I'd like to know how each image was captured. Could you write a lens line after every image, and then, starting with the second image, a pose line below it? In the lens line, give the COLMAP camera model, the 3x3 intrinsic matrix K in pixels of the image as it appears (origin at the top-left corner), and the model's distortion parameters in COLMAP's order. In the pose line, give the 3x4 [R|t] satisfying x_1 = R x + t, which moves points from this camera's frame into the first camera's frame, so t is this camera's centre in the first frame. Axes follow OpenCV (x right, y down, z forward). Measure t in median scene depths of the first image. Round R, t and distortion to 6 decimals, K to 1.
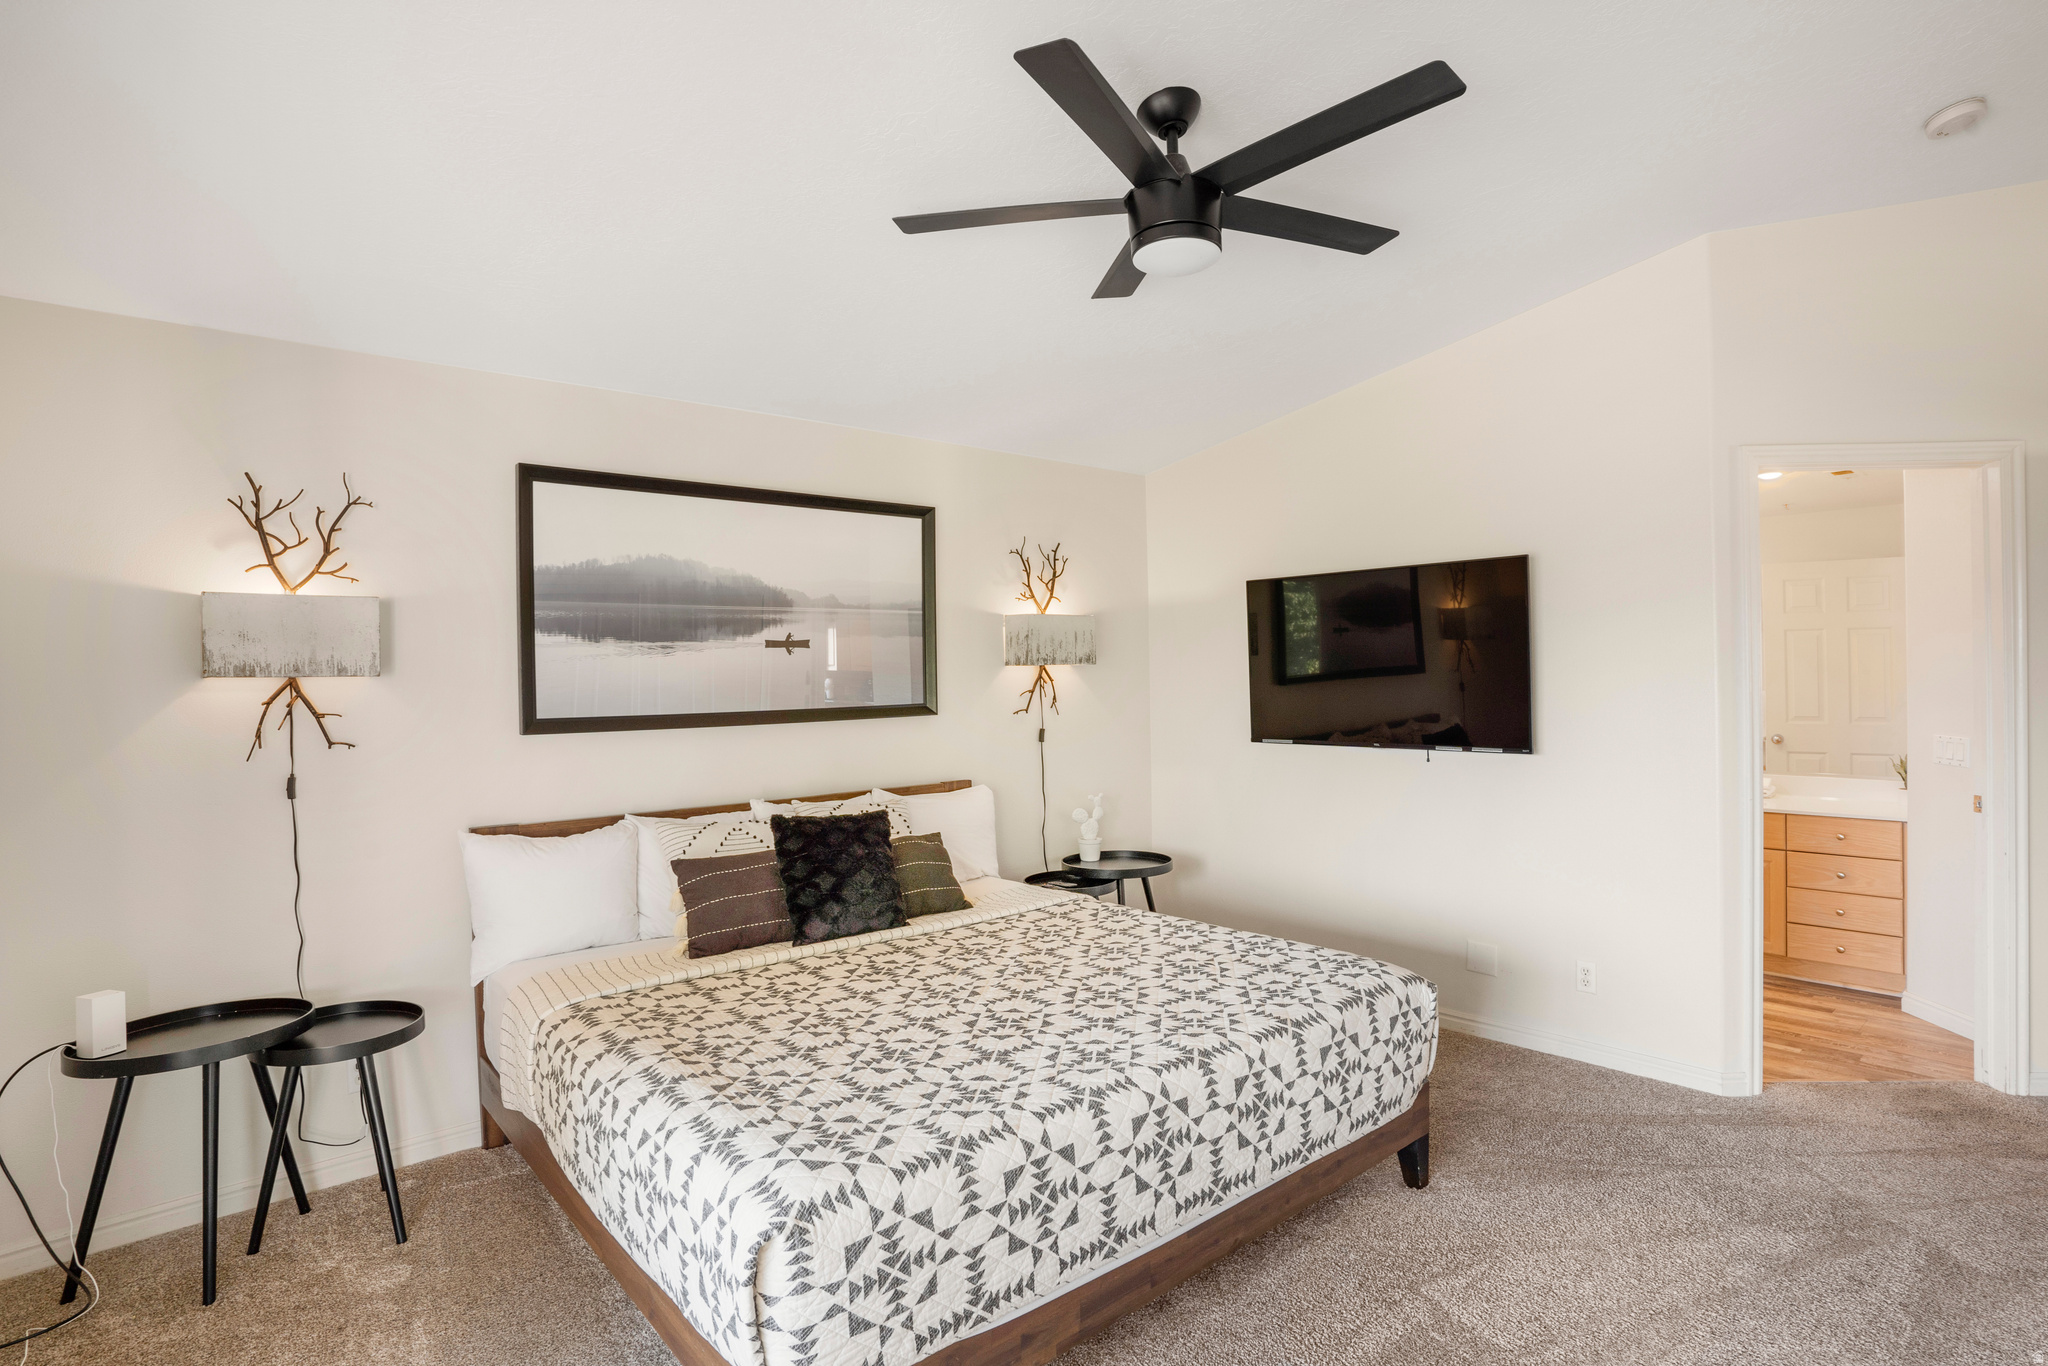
lens RADIAL K [[1034.7, 0, 1024.0], [0, 1034.7, 683.0], [0, 0, 1]] dist [-0.058664, 0.001172]
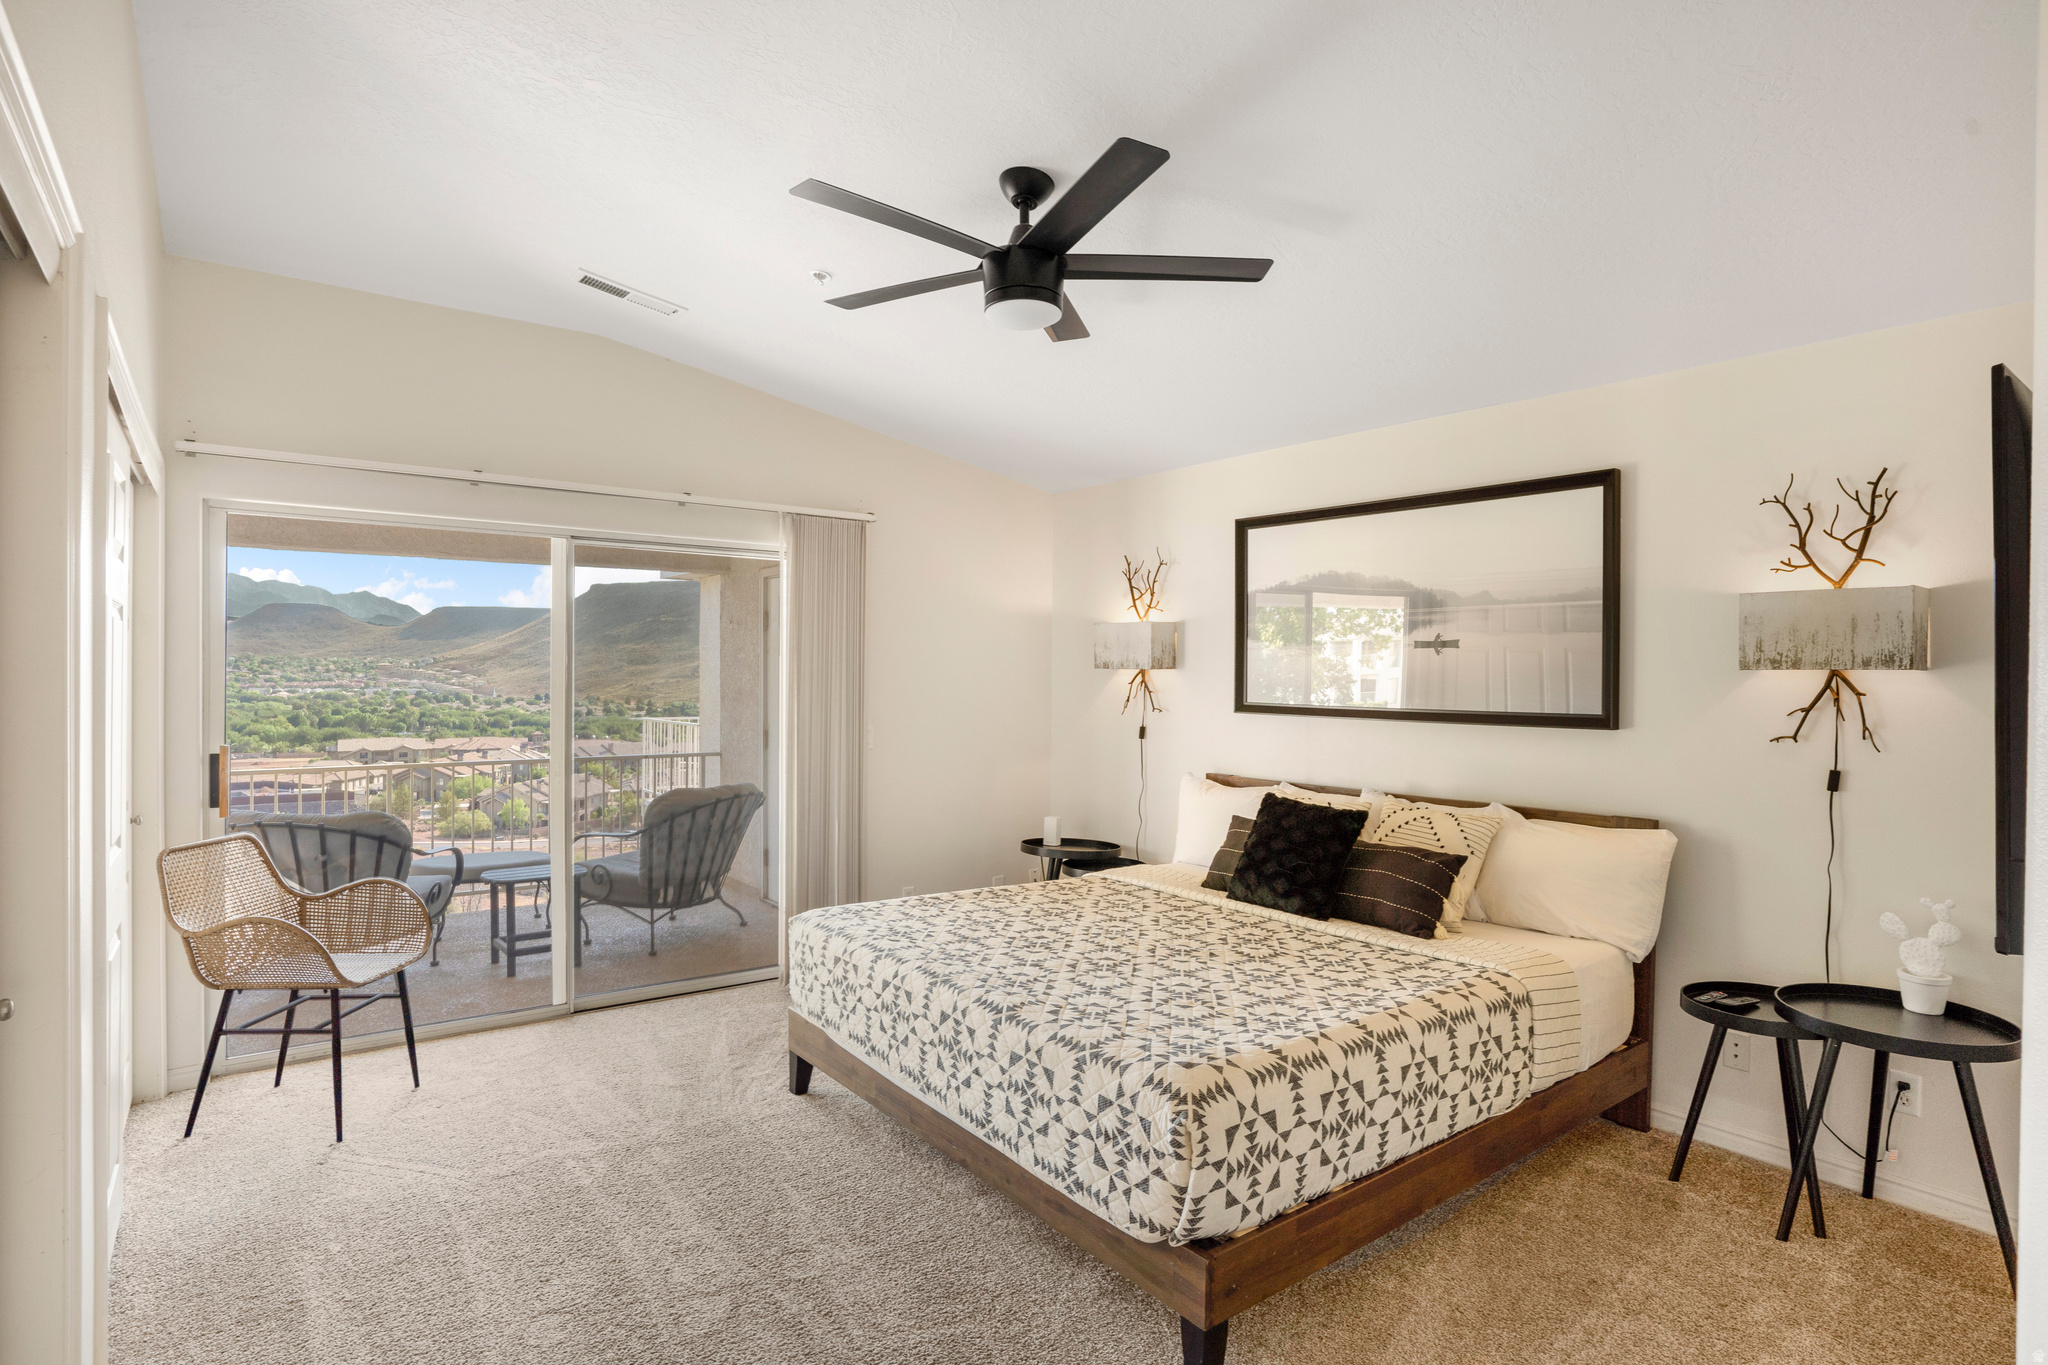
lens RADIAL K [[1076.6, 0, 1028.4], [0, 1076.6, 671.2], [0, 0, 1]] dist [-0.053429, 0.000764]
pose [[-0.063927, 0.016865, -0.997812, 0.923193], [-0.019049, 0.999654, 0.018117, -0.025283], [0.997773, 0.020165, -0.063584, 0.741441]]
